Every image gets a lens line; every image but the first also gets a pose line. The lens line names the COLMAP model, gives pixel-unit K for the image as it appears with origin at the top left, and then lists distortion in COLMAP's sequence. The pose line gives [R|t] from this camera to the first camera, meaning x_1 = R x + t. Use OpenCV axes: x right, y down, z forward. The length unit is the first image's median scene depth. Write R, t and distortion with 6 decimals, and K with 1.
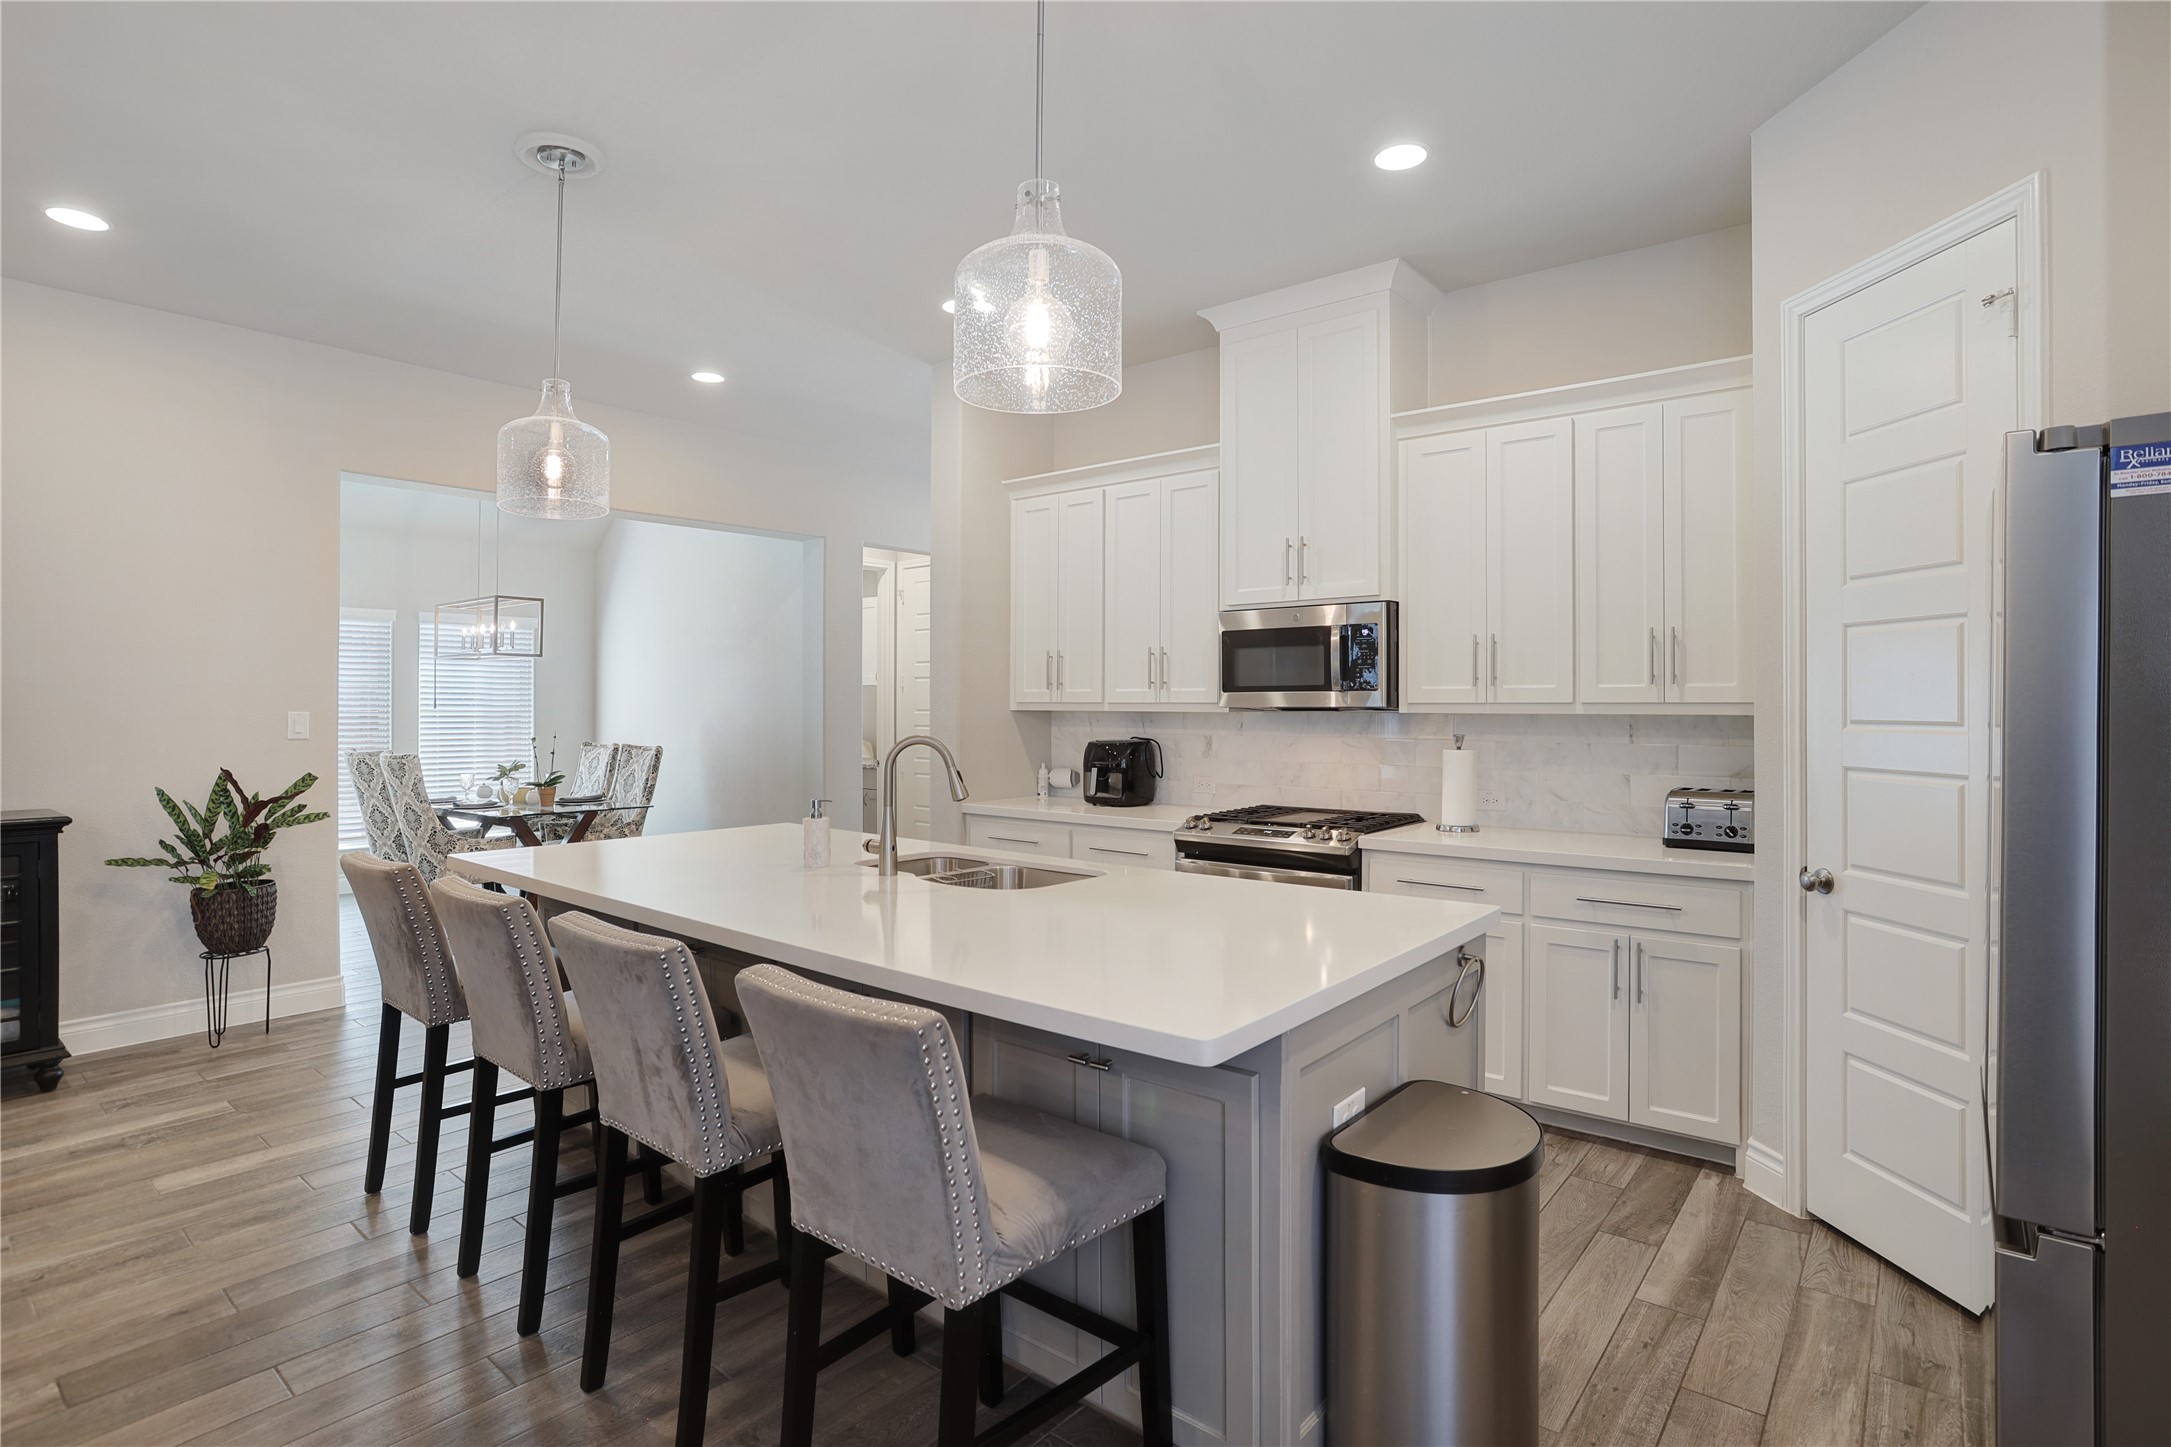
lens RADIAL K [[1056.6, 0, 1098.9], [0, 1056.6, 717.2], [0, 0, 1]] dist [-0.053840, 0.000803]
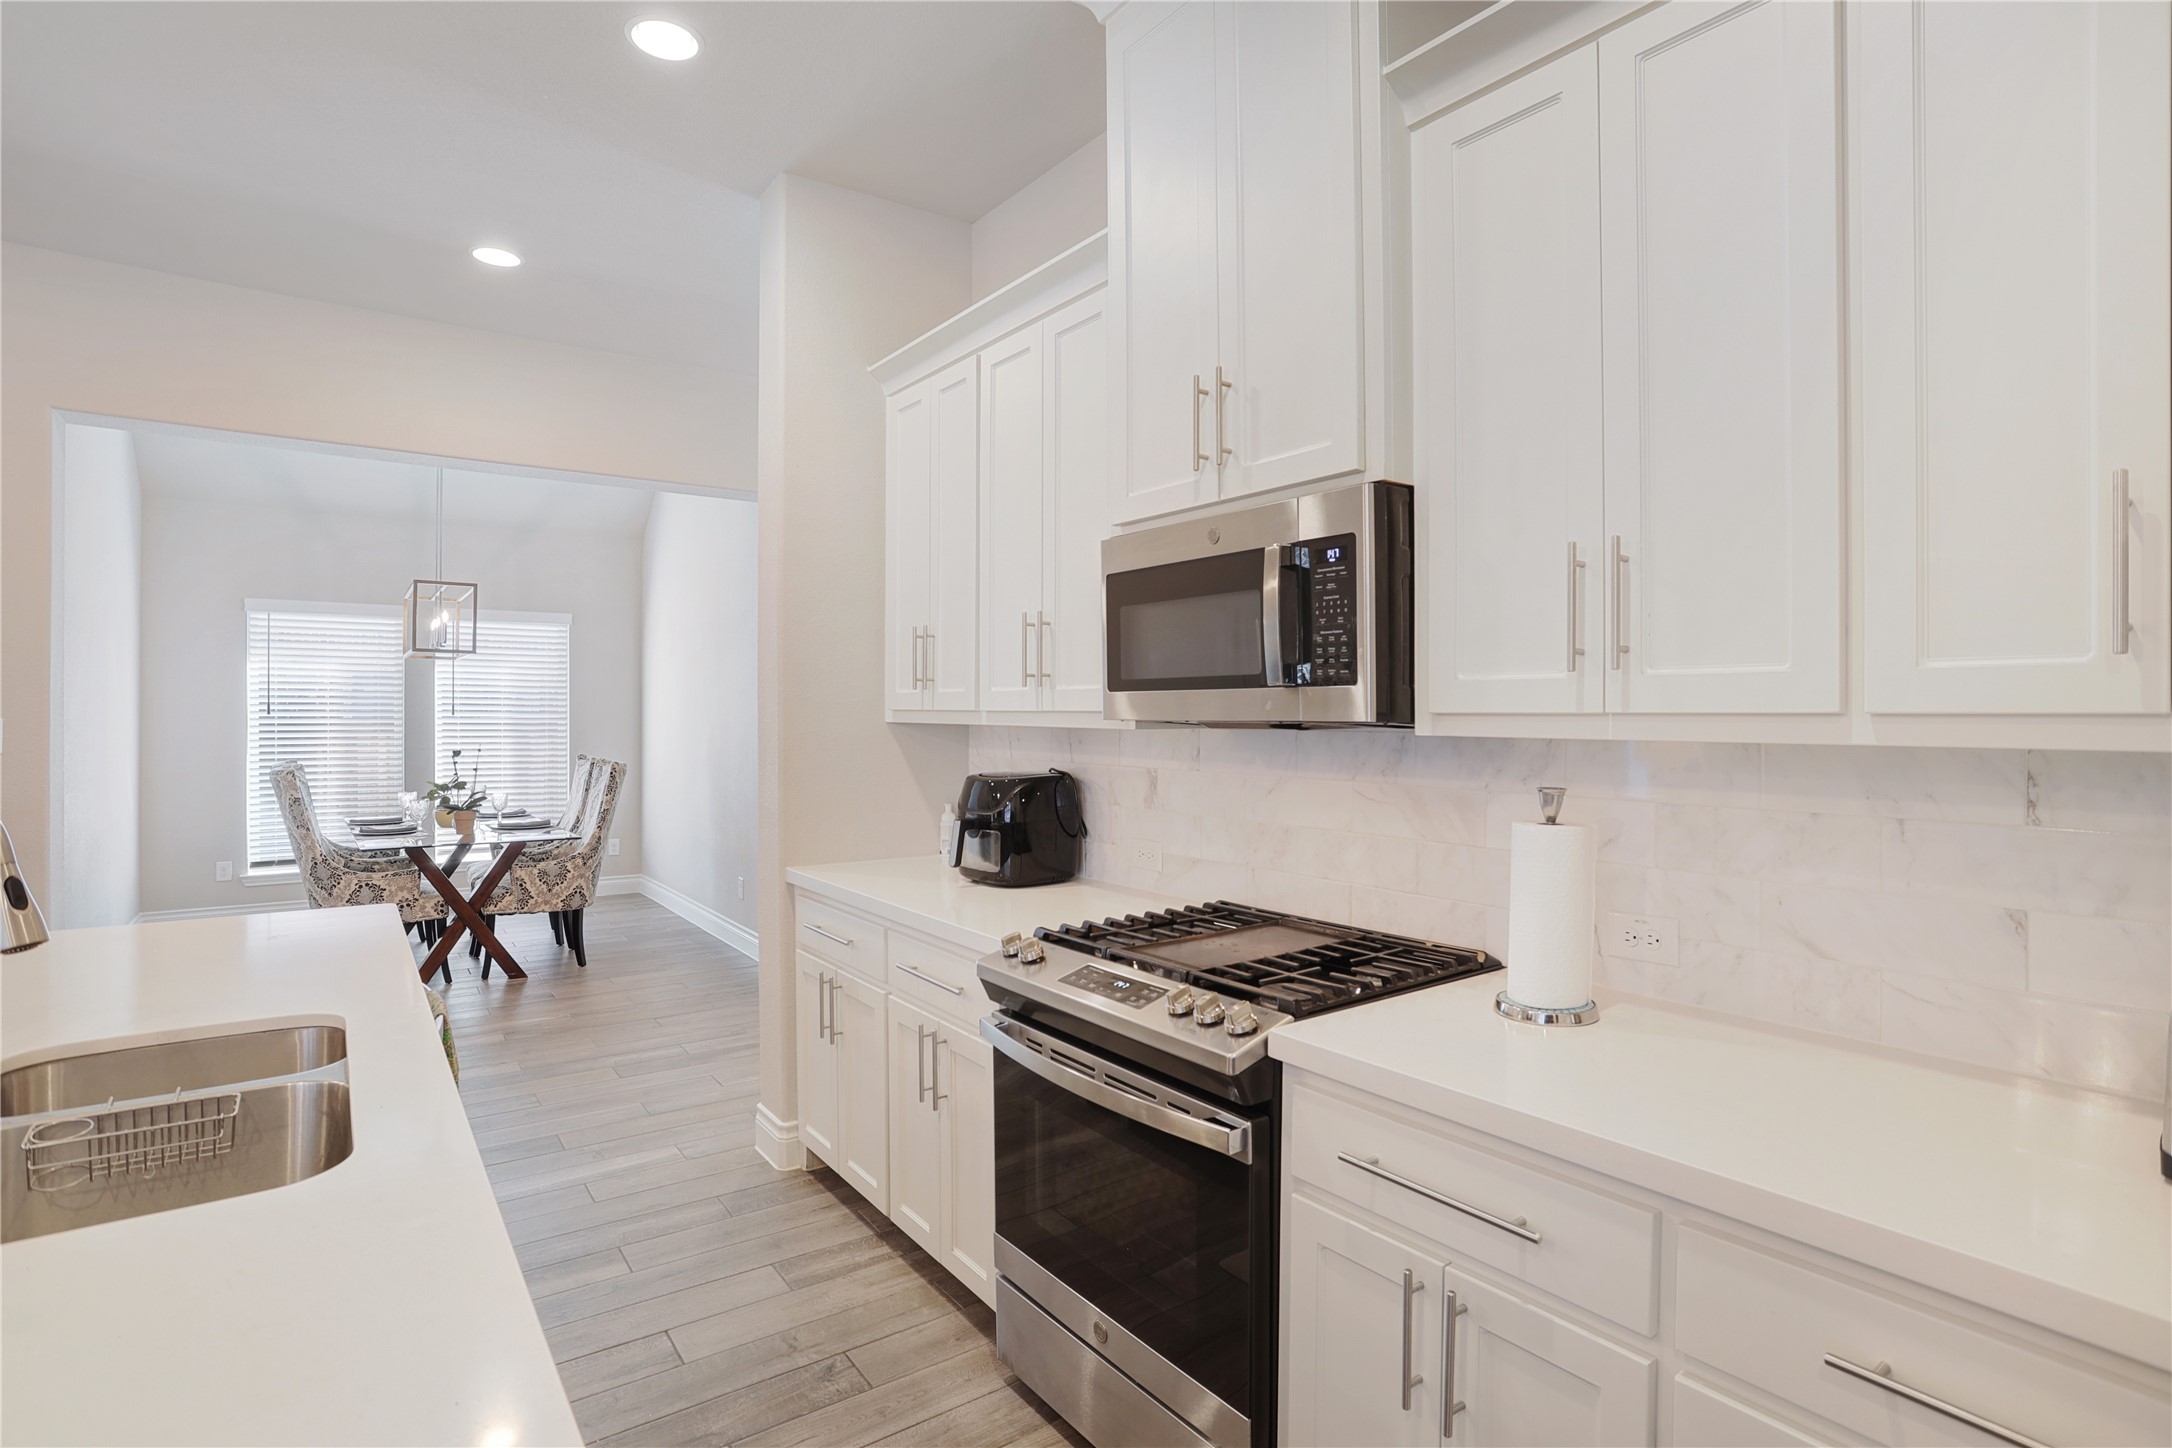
lens RADIAL K [[1057.1, 0, 1089.1], [0, 1057.1, 713.9], [0, 0, 1]] dist [-0.053840, 0.000803]
pose [[0.964926, 0.003561, -0.262498, 0.263140], [-0.006539, 0.999924, -0.010472, -0.007285], [0.262440, 0.011821, 0.964876, 0.523572]]
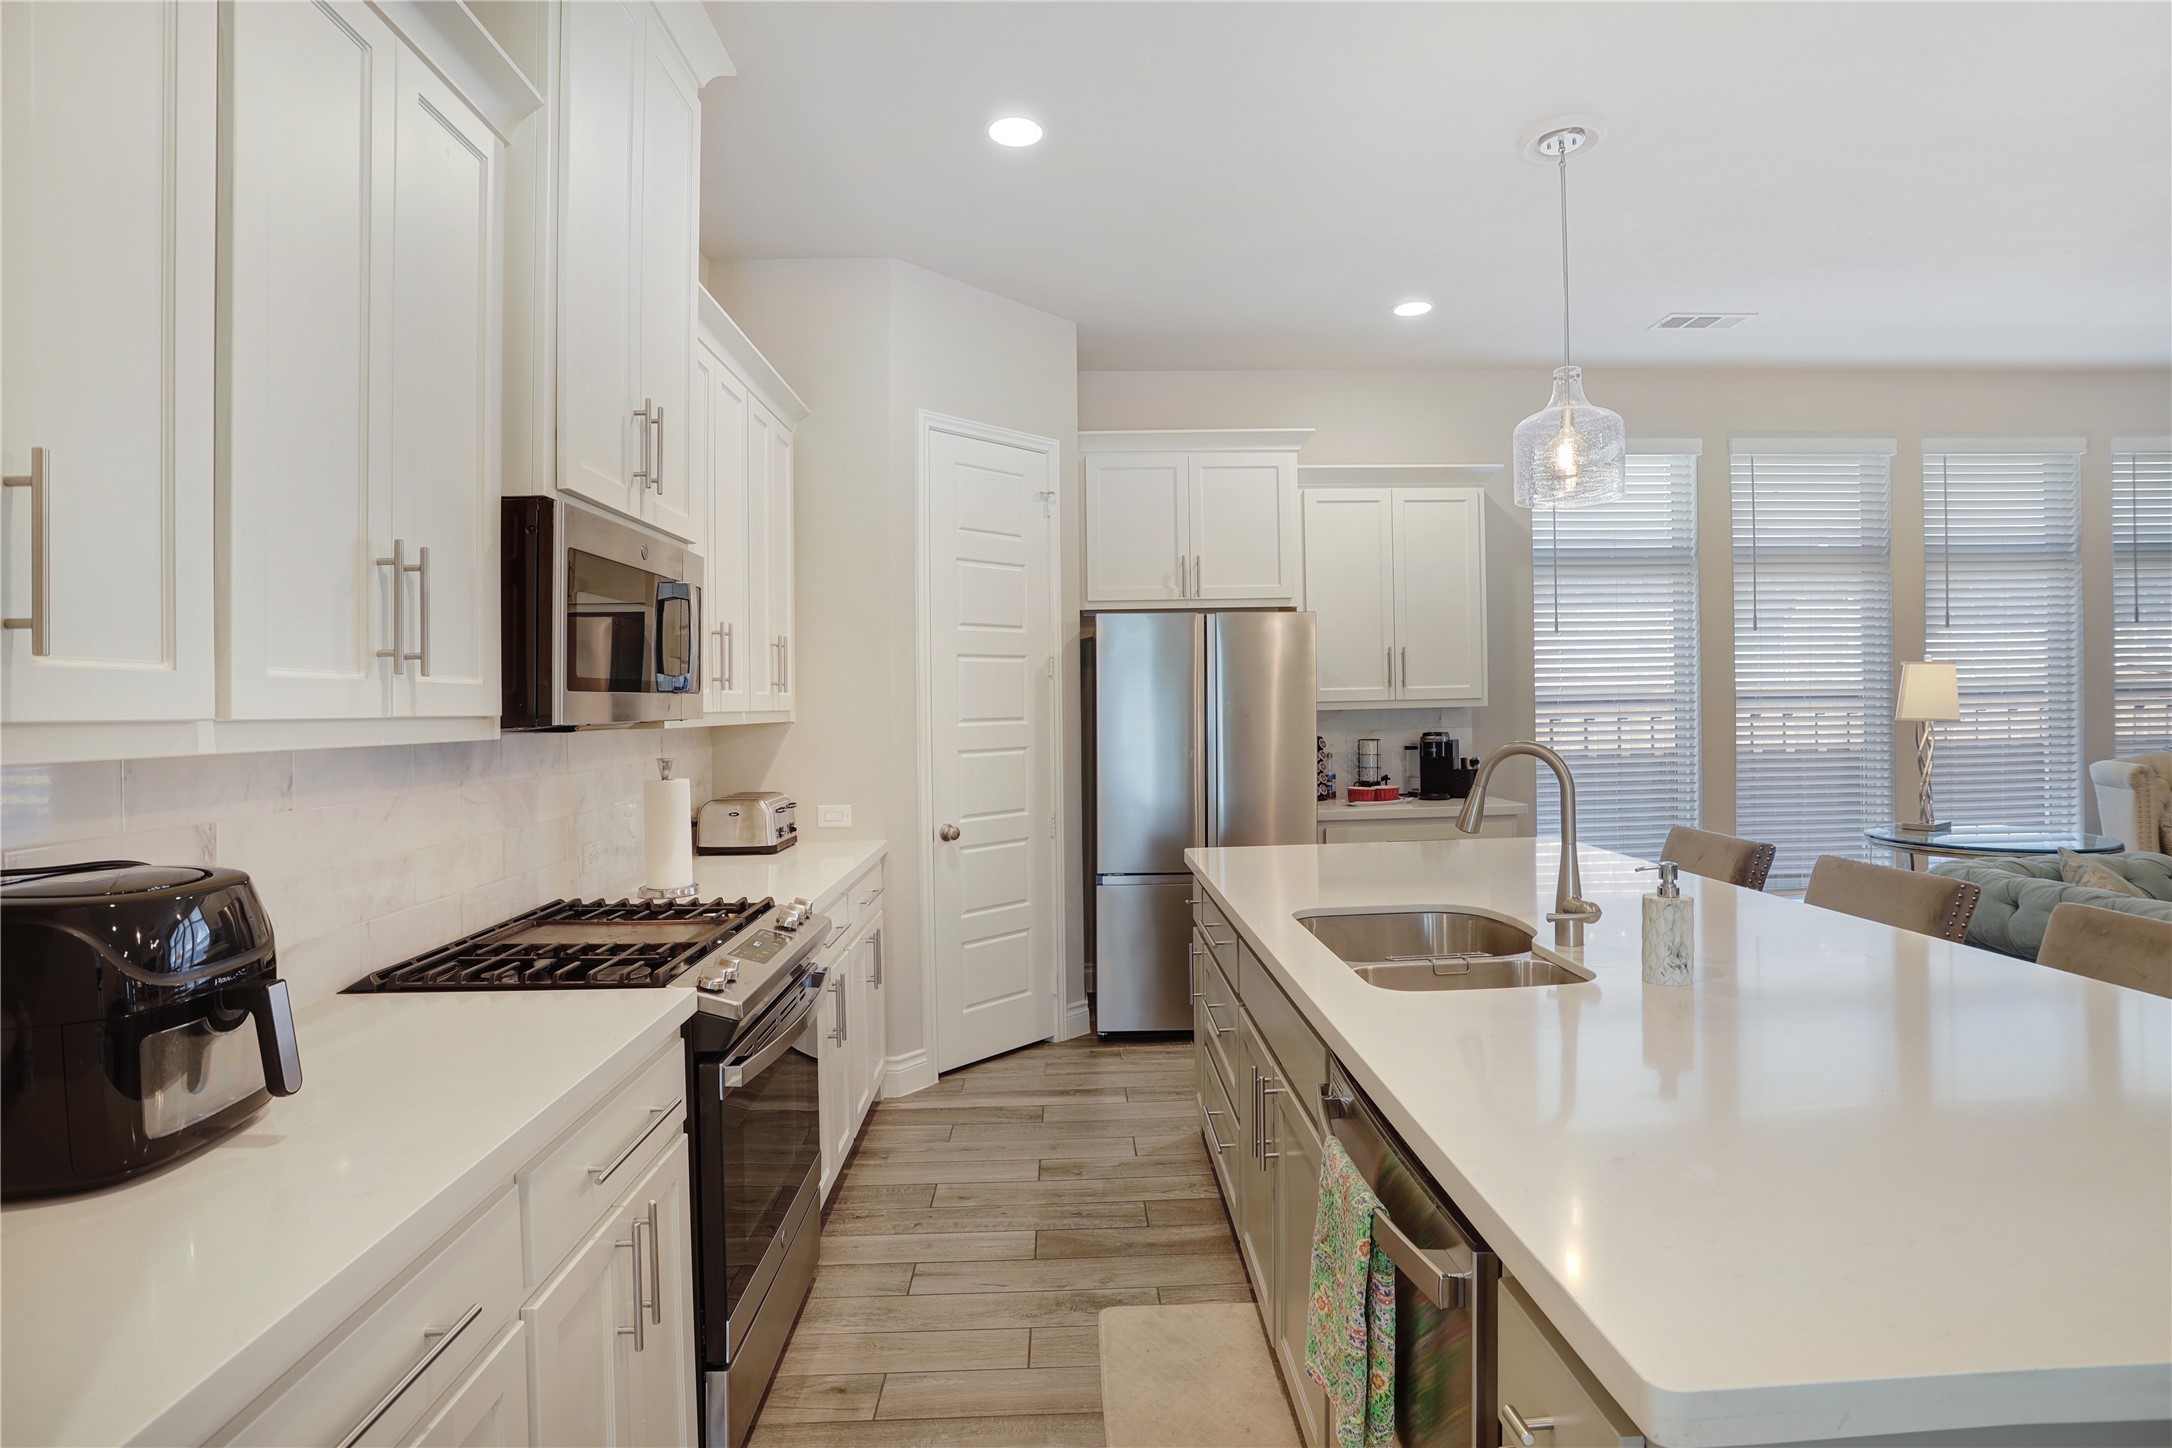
lens RADIAL K [[1057.1, 0, 1101.6], [0, 1057.1, 727.3], [0, 0, 1]] dist [-0.053840, 0.000803]
pose [[-0.648445, -0.005374, 0.761242, -0.365082], [0.026849, 0.999192, 0.029924, -0.016546], [-0.760788, 0.039843, -0.647777, 1.181575]]
